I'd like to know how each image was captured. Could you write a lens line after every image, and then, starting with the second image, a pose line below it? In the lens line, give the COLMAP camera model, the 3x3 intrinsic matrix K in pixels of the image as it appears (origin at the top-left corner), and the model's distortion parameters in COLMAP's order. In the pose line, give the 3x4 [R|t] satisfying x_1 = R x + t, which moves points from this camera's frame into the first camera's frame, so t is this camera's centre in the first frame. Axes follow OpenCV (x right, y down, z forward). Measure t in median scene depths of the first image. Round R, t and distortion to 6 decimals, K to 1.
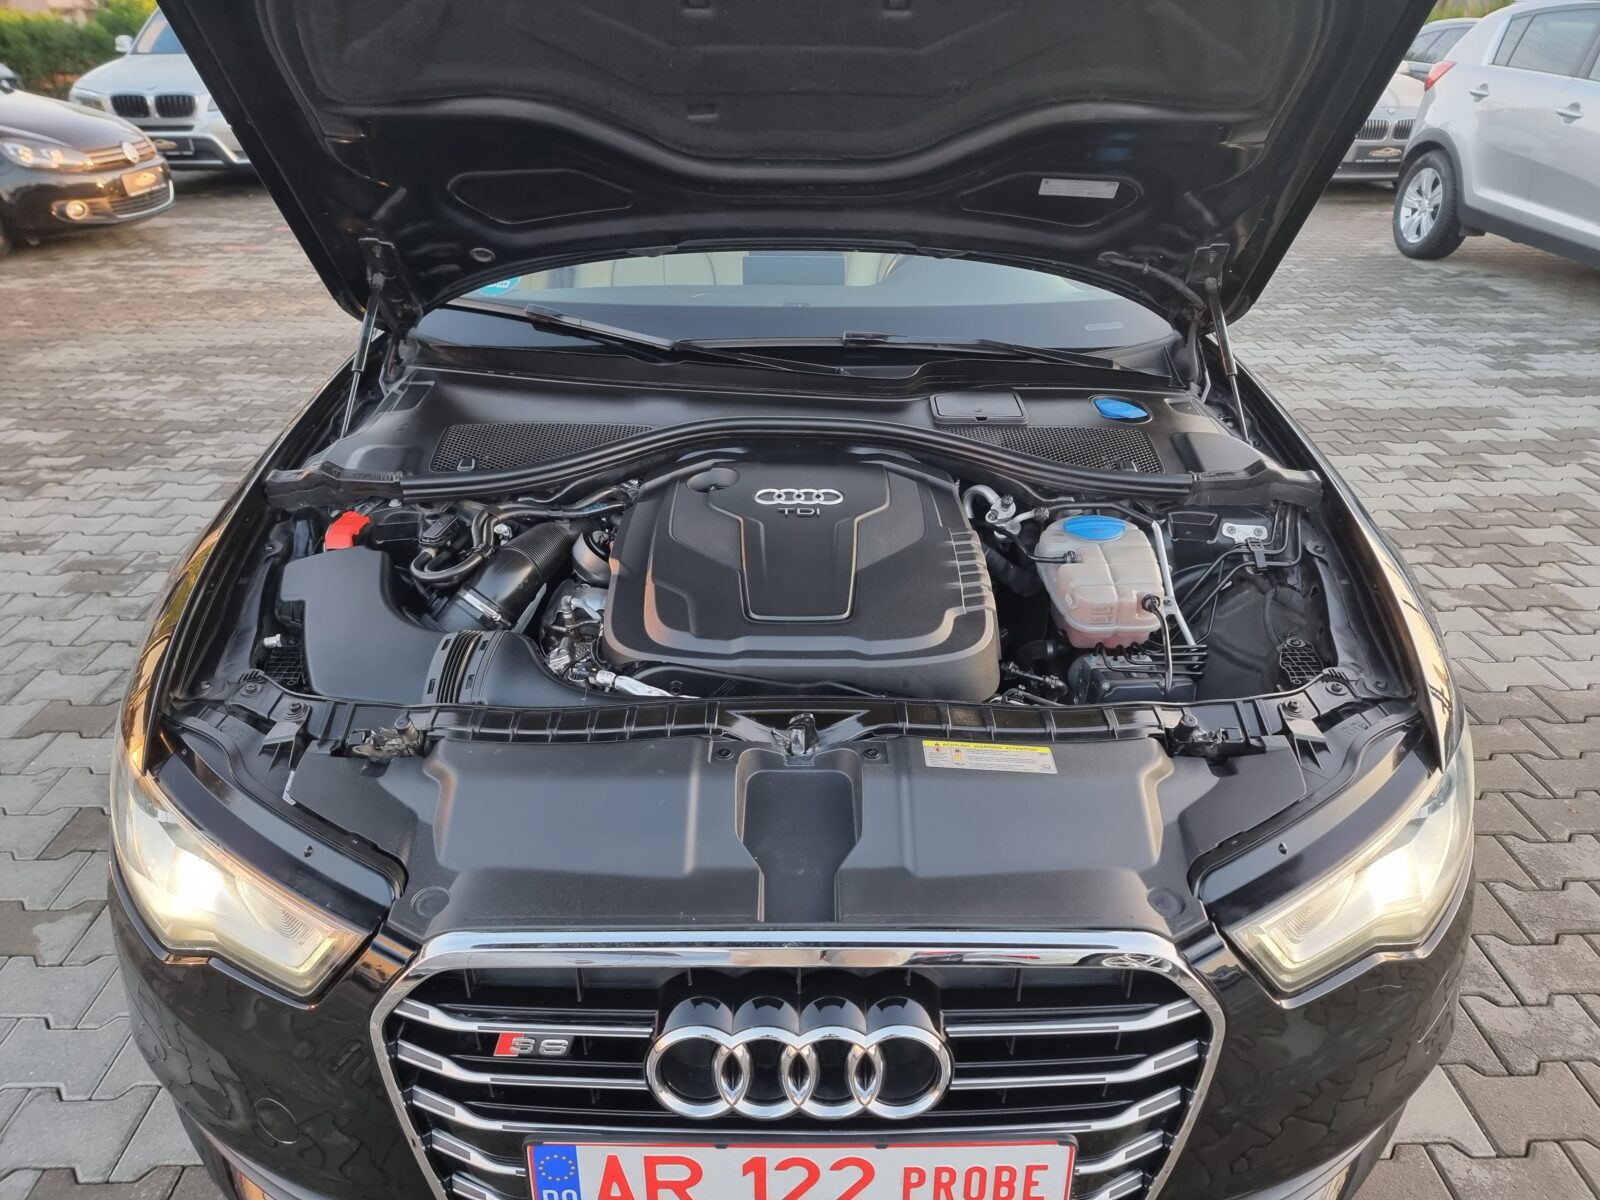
lens RADIAL K [[1039.2, 0, 807.1], [0, 1039.2, 608.1], [0, 0, 1]] dist [0.033106, -0.023259]
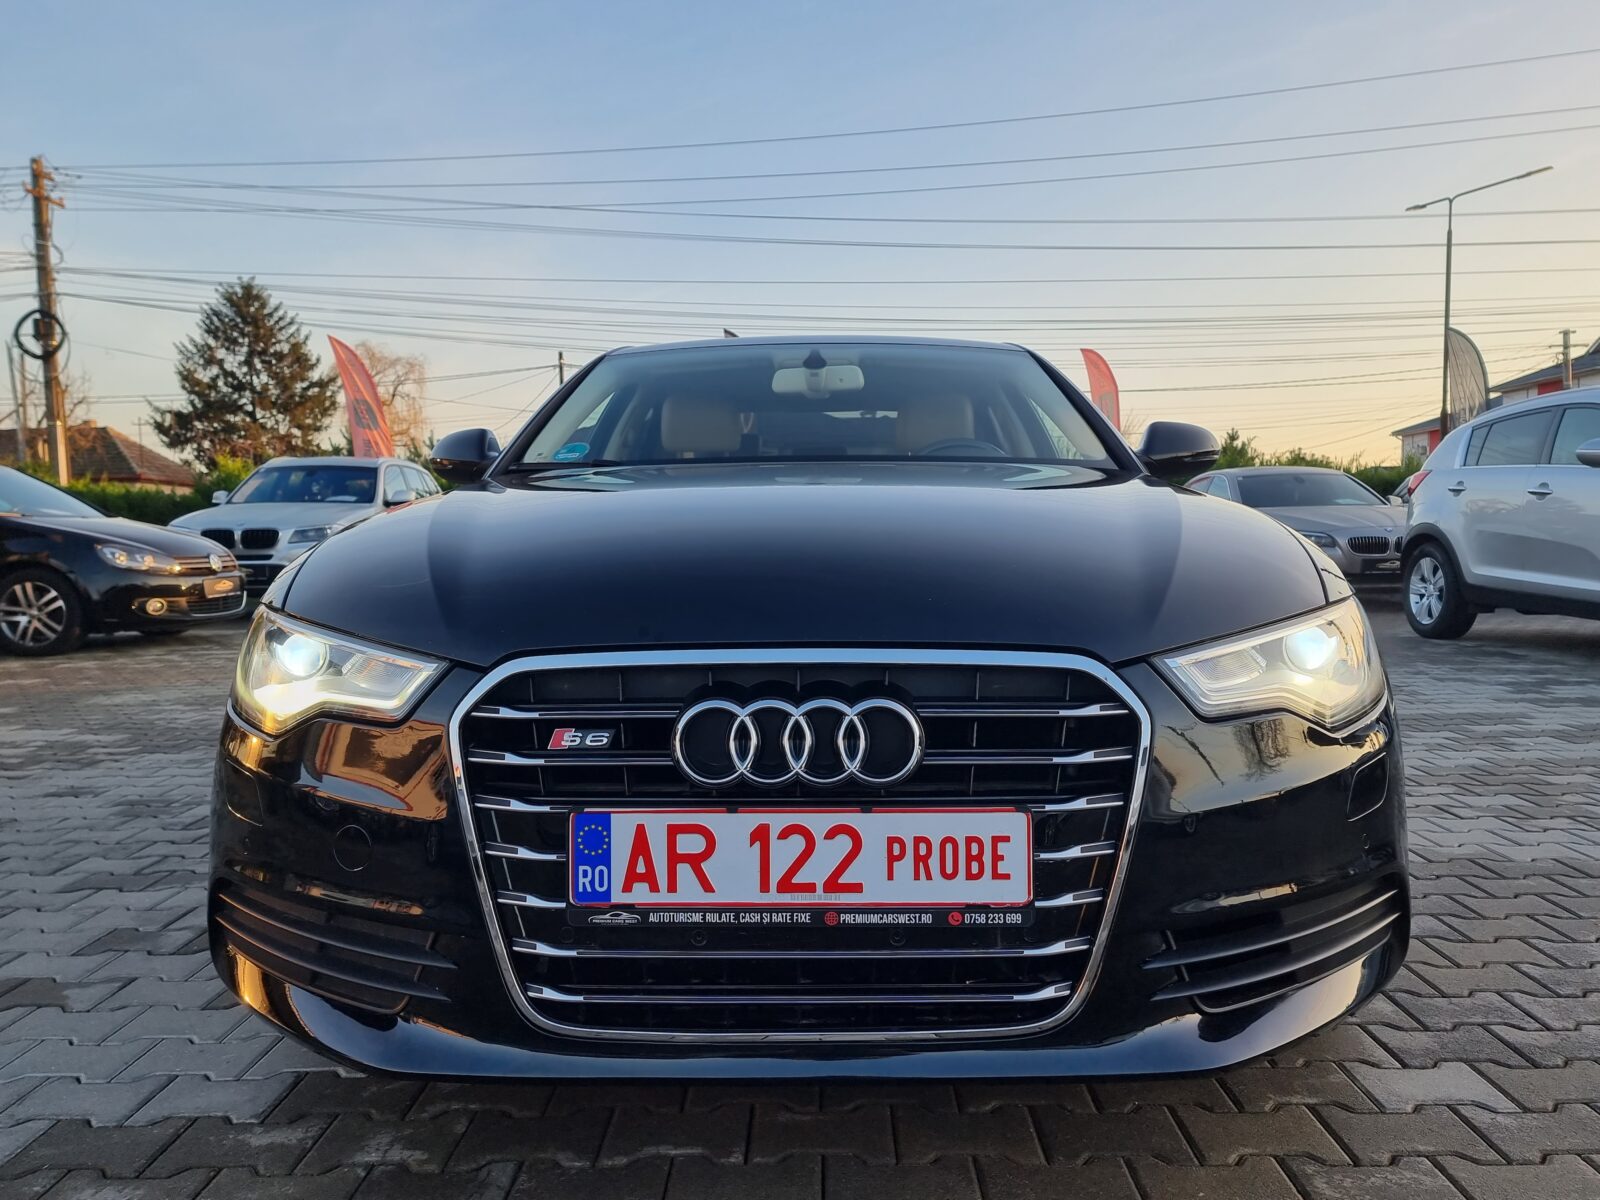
lens RADIAL K [[1134.6, 0, 815.5], [0, 1134.6, 678.8], [0, 0, 1]] dist [0.061793, -0.046968]
pose [[0.999609, -0.010220, -0.026011, 0.009356], [-0.000426, 0.925057, -0.379827, 0.168304], [0.027944, 0.379690, 0.924692, -0.049233]]
